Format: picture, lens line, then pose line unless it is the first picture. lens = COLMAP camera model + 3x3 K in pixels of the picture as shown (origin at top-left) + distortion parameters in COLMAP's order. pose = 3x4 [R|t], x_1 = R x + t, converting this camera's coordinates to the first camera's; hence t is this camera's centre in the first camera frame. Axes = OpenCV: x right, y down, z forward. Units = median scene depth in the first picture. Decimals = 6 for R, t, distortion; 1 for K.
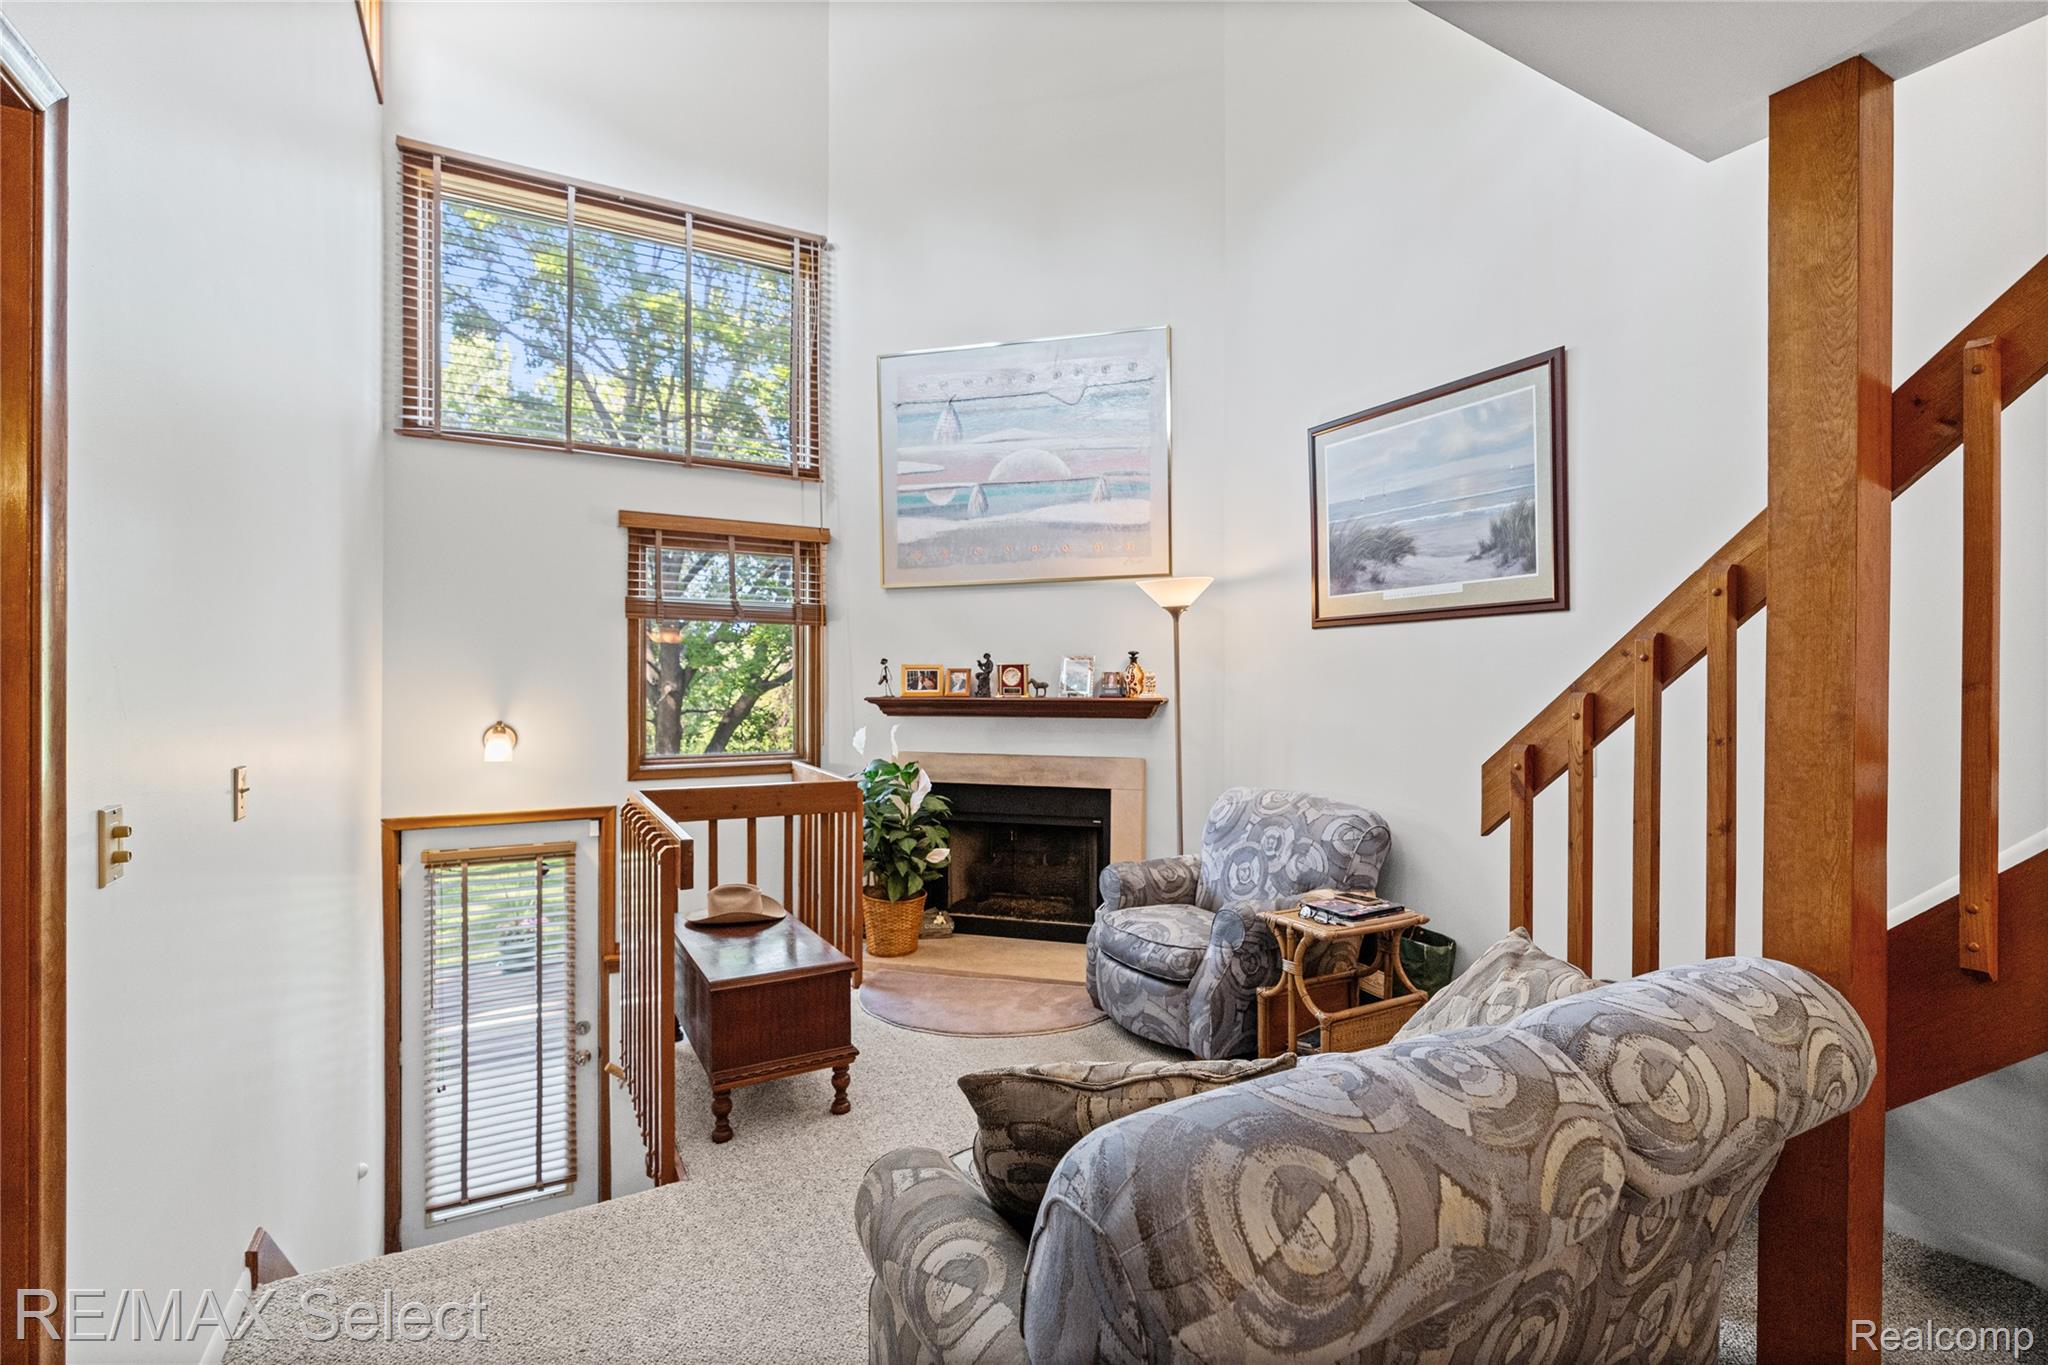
lens RADIAL K [[927.0, 0, 1035.0], [0, 927.0, 684.4], [0, 0, 1]] dist [-0.007014, 0.001314]
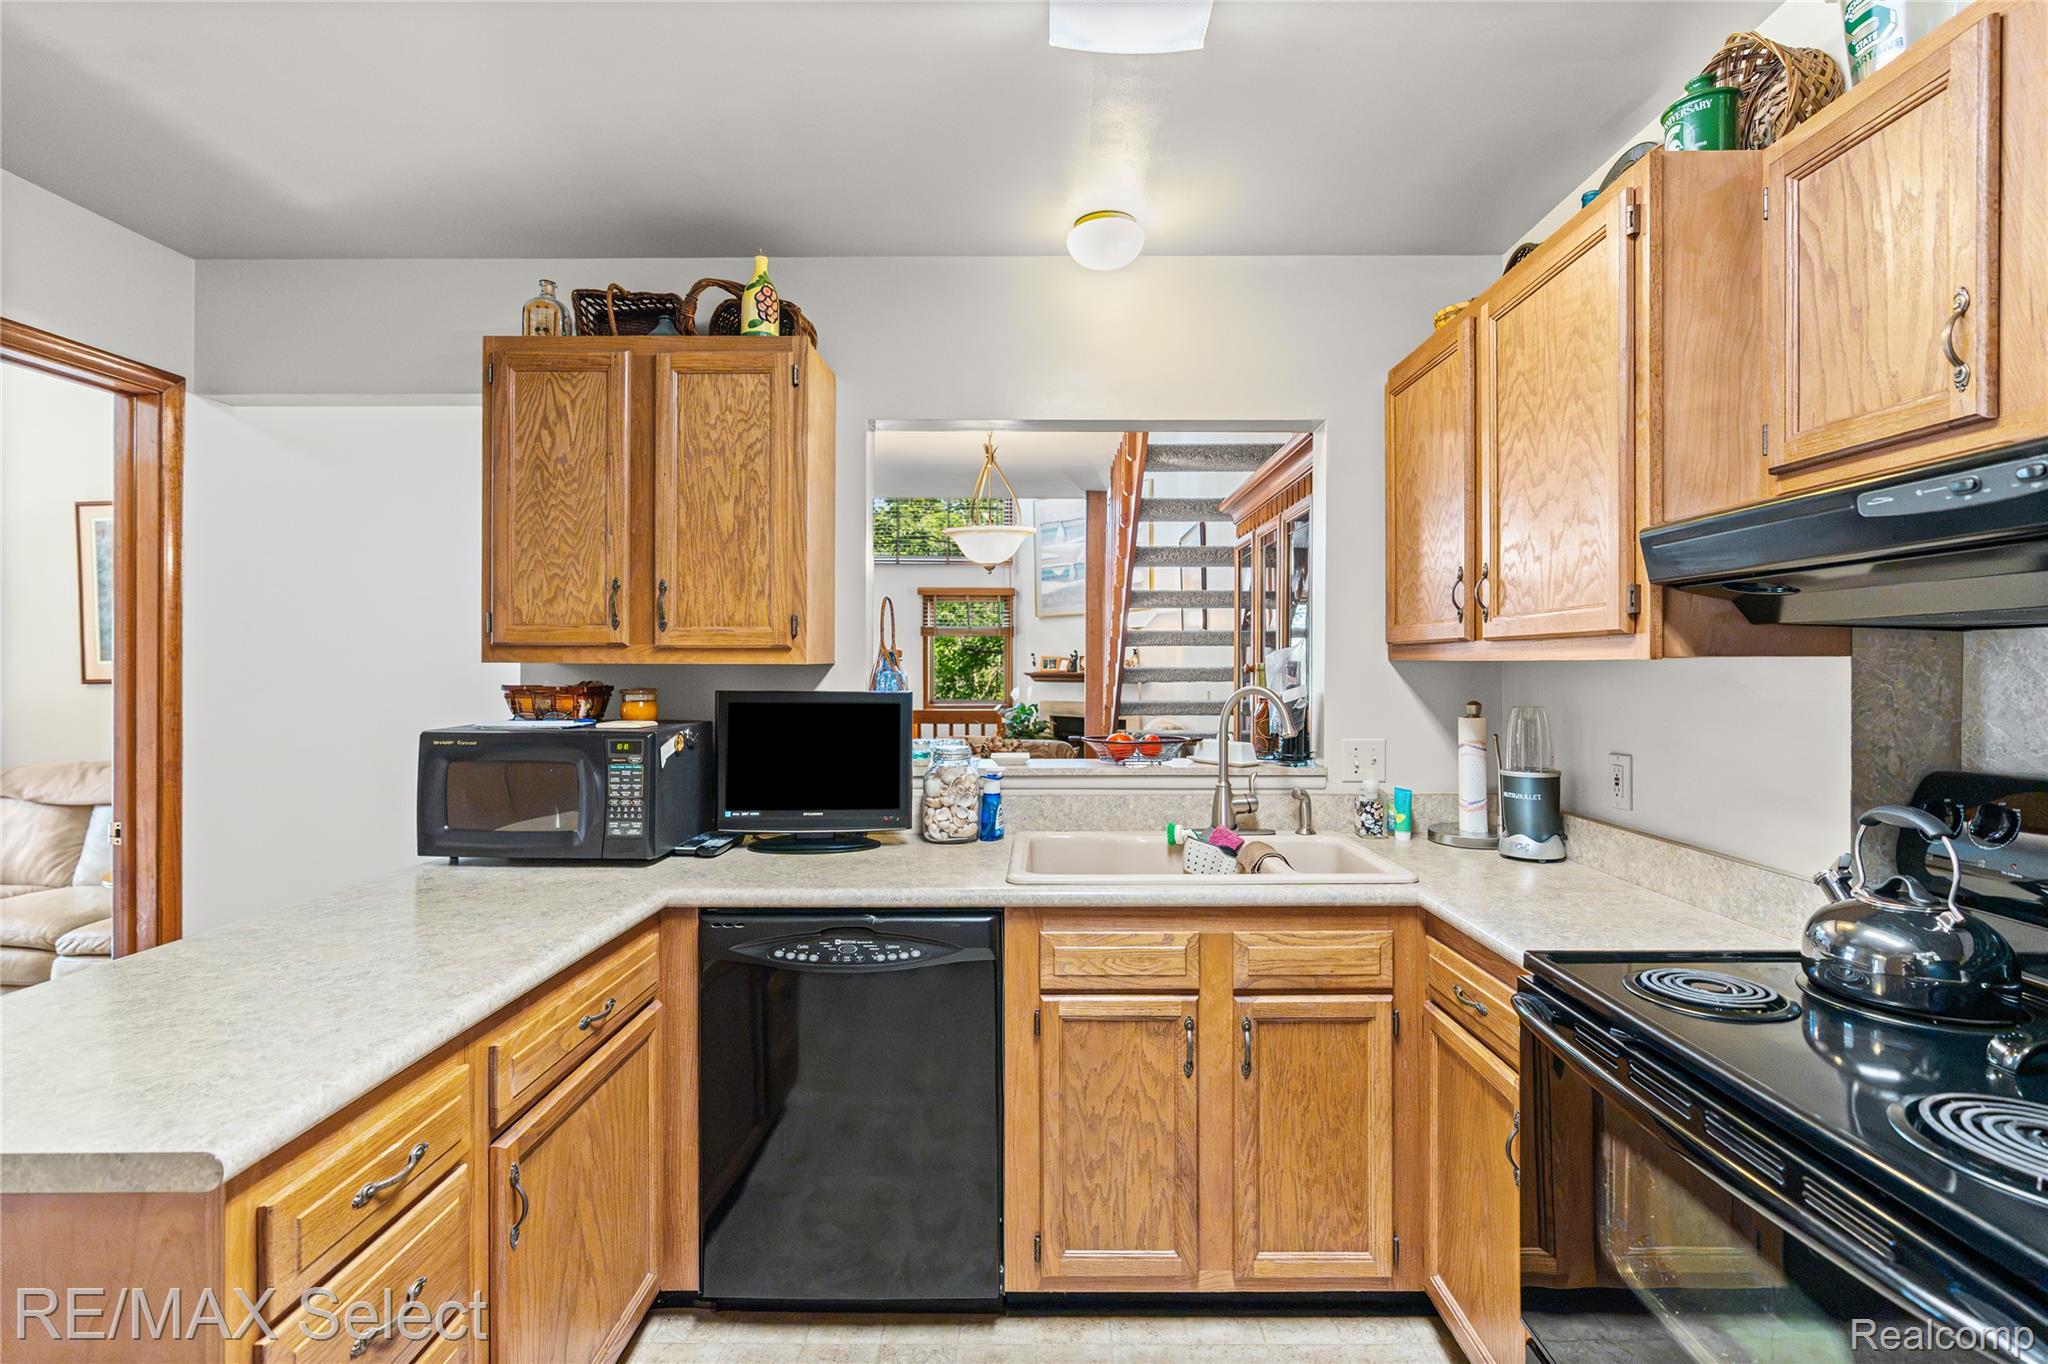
lens RADIAL K [[918.5, 0, 1036.8], [0, 918.5, 677.1], [0, 0, 1]] dist [-0.004463, 0.000816]
pose [[0.872534, 0.004169, -0.488536, 0.918603], [0.001609, 0.999934, 0.011407, 0.001189], [0.488551, -0.010739, 0.872469, -0.820519]]
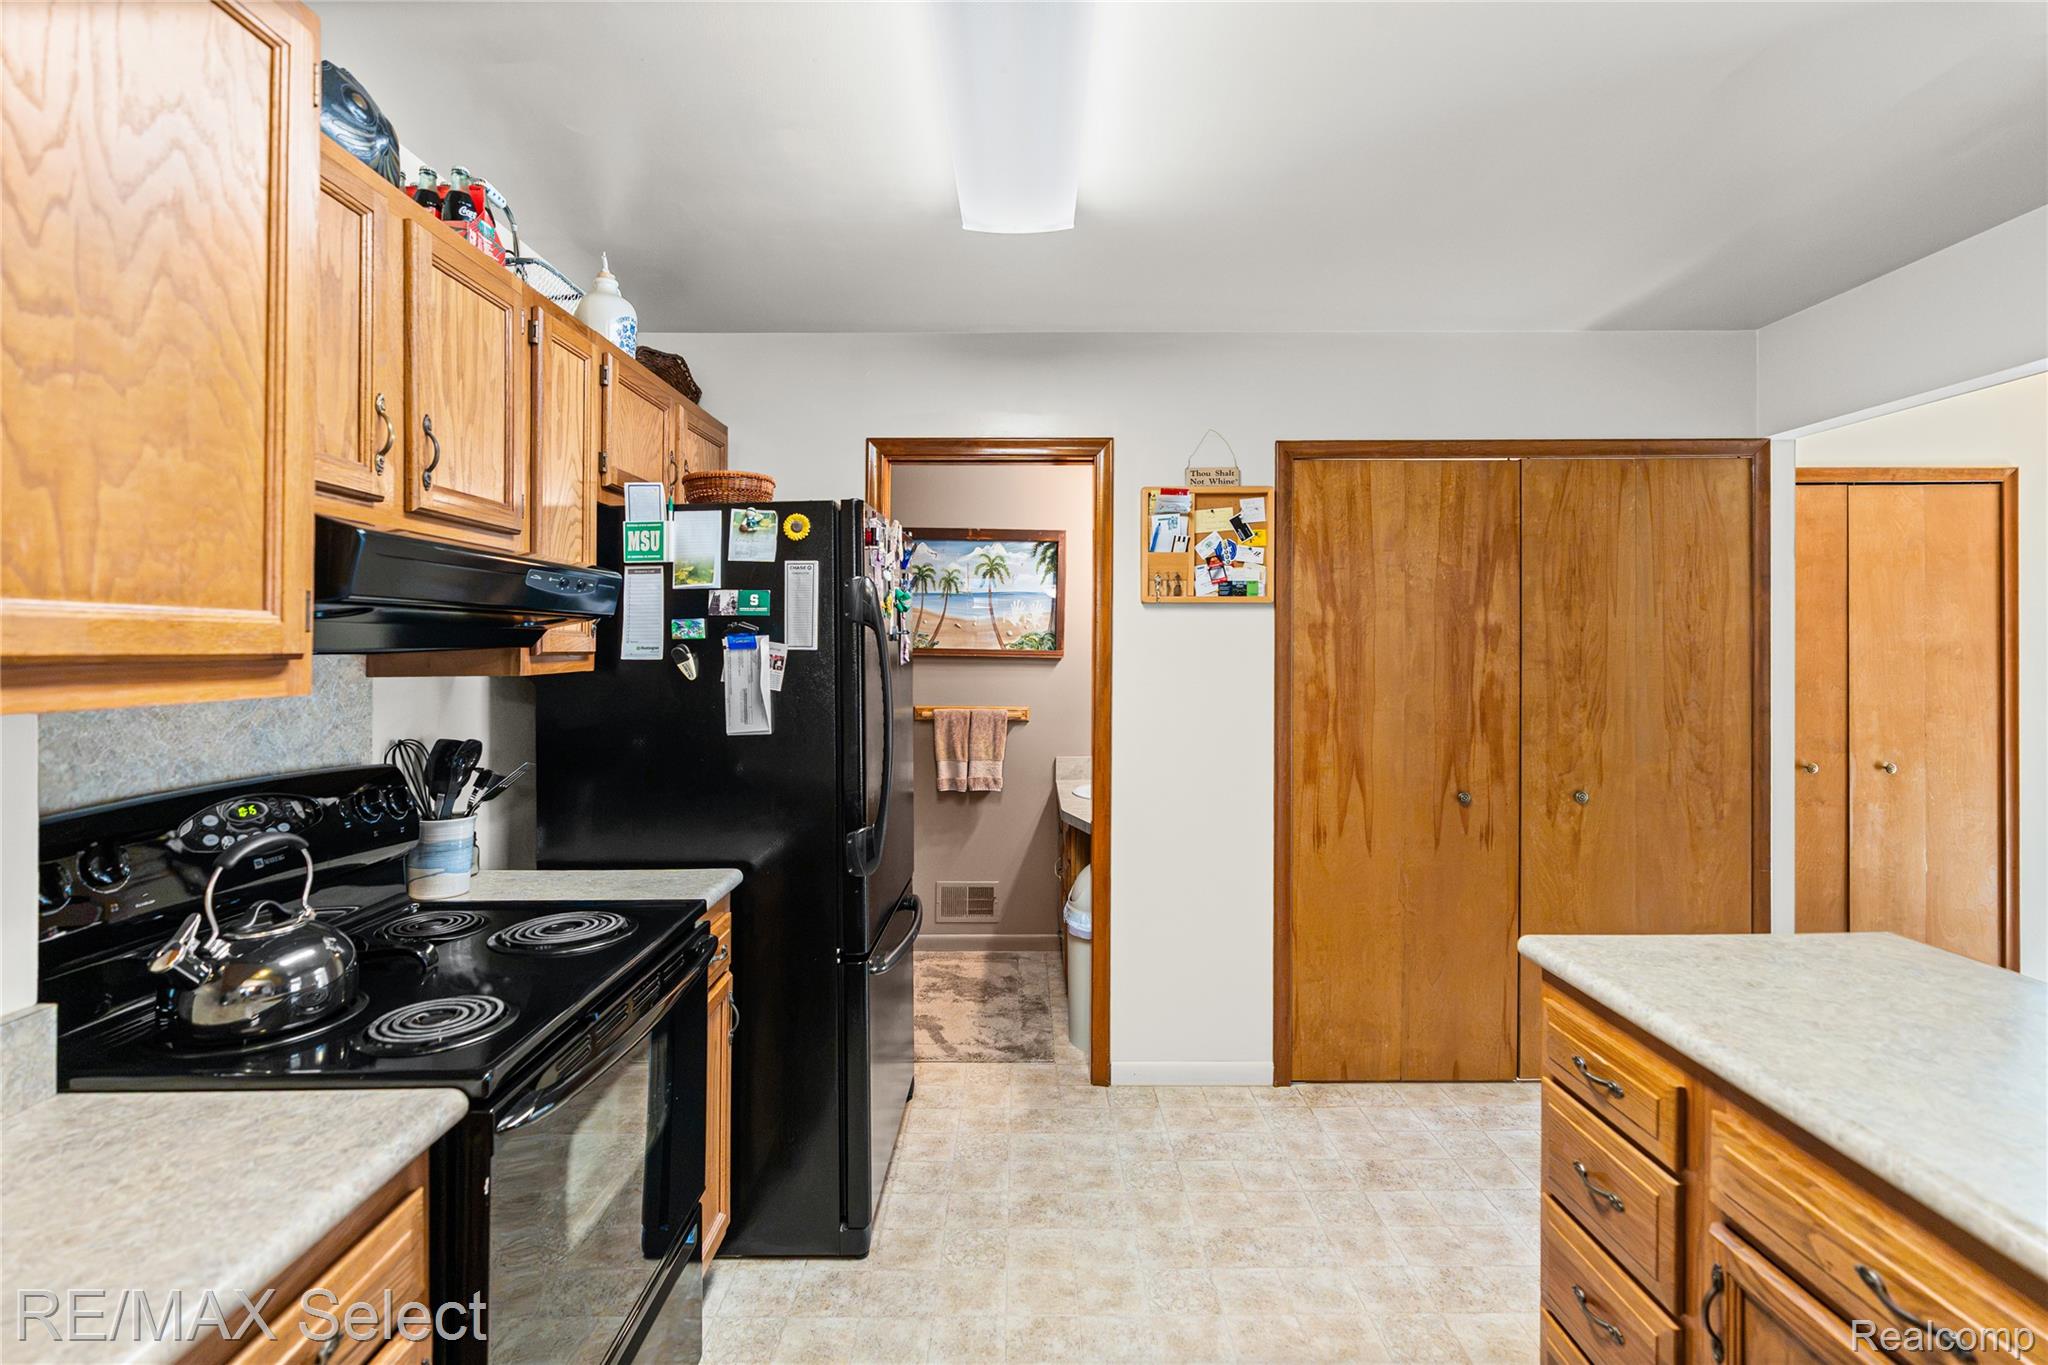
lens RADIAL K [[954.2, 0, 1021.8], [0, 954.2, 645.9], [0, 0, 1]] dist [-0.002847, -0.000026]
pose [[-0.873497, 0.003476, 0.486817, 0.662174], [0.003140, 0.999994, -0.001507, -0.012525], [-0.486819, 0.000212, -0.873503, -0.300814]]
